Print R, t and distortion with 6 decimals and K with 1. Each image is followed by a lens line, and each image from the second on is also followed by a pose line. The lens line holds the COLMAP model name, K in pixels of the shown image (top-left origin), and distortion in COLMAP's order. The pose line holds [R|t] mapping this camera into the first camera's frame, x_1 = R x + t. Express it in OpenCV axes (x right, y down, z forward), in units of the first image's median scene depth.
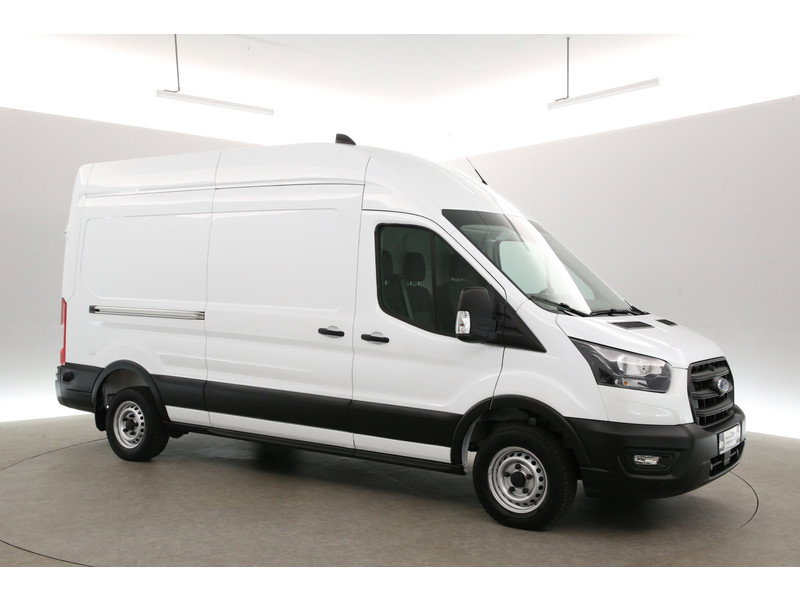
lens RADIAL K [[841.5, 0, 400.0], [0, 841.5, 300.0], [0, 0, 1]] dist [0.003844, 0.002189]
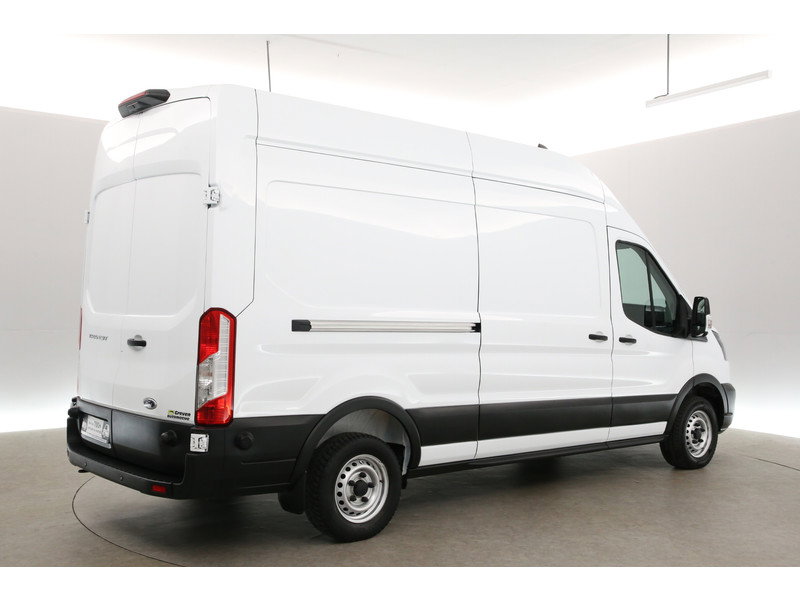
lens RADIAL K [[922.1, 0, 400.0], [0, 922.1, 300.0], [0, 0, 1]] dist [0.004954, 0.024676]
pose [[0.266895, -0.009522, 0.963679, -1.138150], [-0.007083, 0.999905, 0.011841, -0.018962], [-0.963700, -0.009986, 0.266802, 0.830424]]
